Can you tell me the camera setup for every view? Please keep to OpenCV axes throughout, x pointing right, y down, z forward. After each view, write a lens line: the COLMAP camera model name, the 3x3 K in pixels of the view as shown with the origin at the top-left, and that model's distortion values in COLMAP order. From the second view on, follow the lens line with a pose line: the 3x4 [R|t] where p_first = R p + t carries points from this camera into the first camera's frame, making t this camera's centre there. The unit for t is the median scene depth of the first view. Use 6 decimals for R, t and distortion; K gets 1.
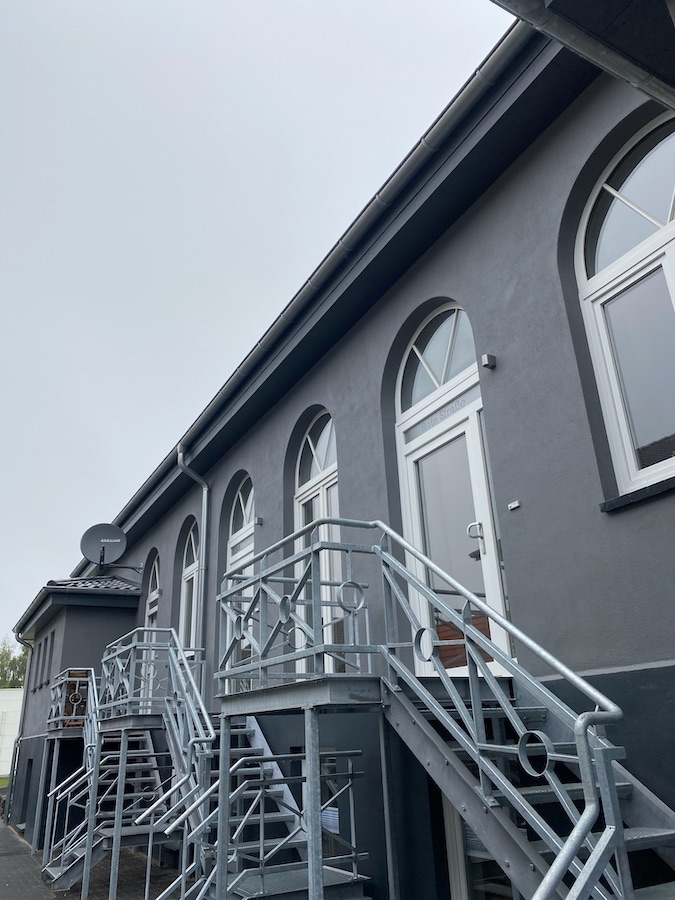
lens RADIAL K [[684.4, 0, 348.9], [0, 684.4, 445.9], [0, 0, 1]] dist [0.033234, -0.036757]
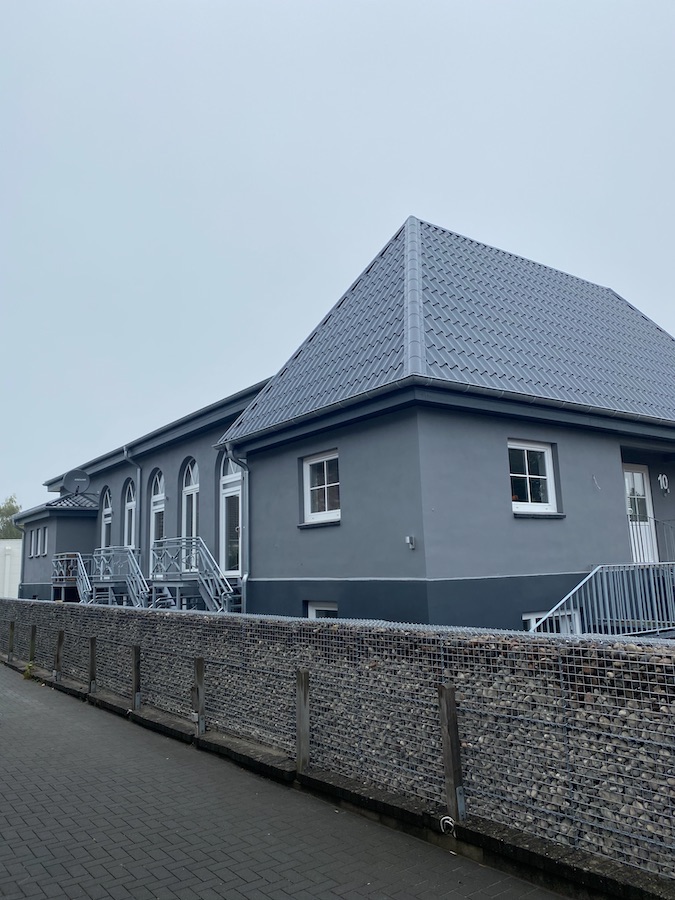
lens RADIAL K [[684.4, 0, 348.9], [0, 684.4, 445.9], [0, 0, 1]] dist [0.033234, -0.036757]
pose [[0.991191, 0.034026, 0.127997, 0.134371], [-0.060811, 0.975463, 0.211598, -0.462117], [-0.117656, -0.217518, 0.968939, -0.975366]]
